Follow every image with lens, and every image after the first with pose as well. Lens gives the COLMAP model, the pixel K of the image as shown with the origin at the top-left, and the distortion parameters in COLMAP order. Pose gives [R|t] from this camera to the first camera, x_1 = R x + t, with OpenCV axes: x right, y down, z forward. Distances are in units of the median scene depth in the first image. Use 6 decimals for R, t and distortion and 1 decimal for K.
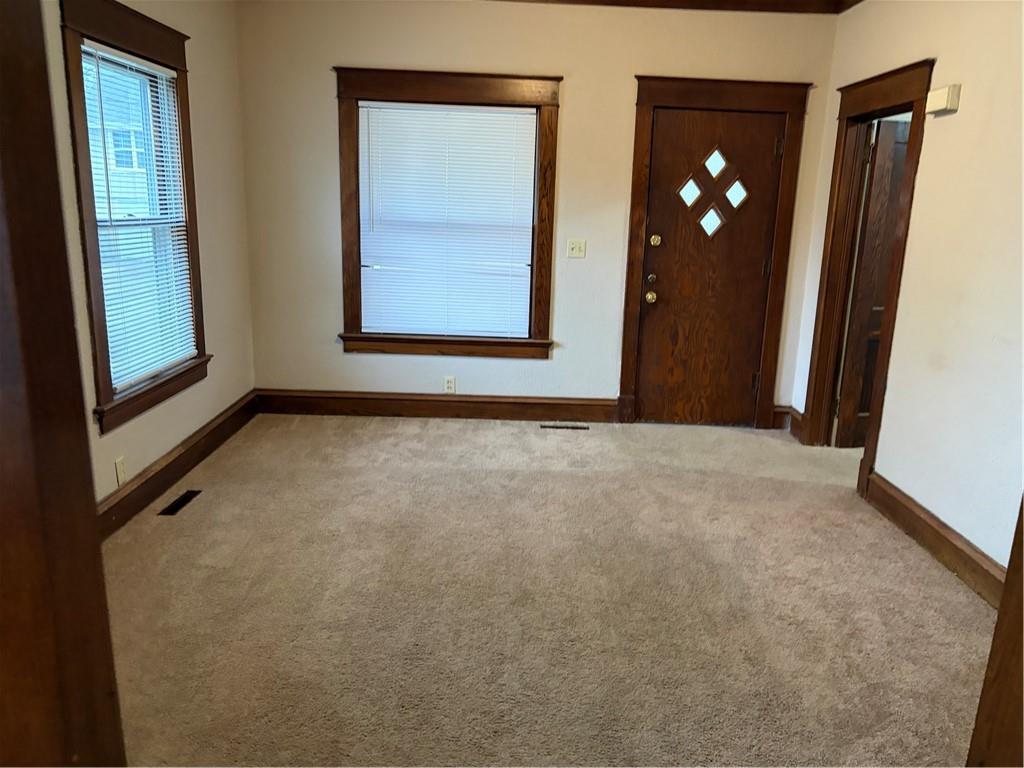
lens RADIAL K [[765.0, 0, 519.2], [0, 765.0, 371.7], [0, 0, 1]] dist [0.053734, 0.000861]
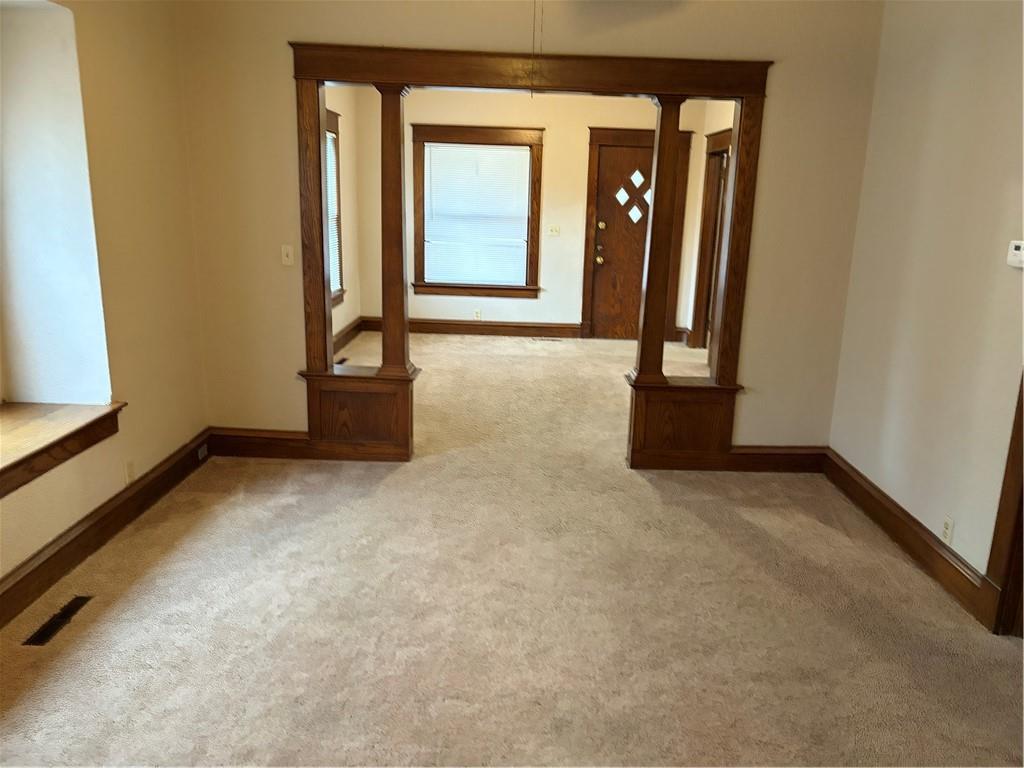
lens RADIAL K [[779.5, 0, 512.0], [0, 779.5, 384.0], [0, 0, 1]] dist [0.120817, -0.171751]
pose [[0.999805, 0.000606, -0.019763, 0.016932], [-0.000252, 0.999839, 0.017935, 0.141664], [0.019771, -0.017926, 0.999644, -0.706201]]
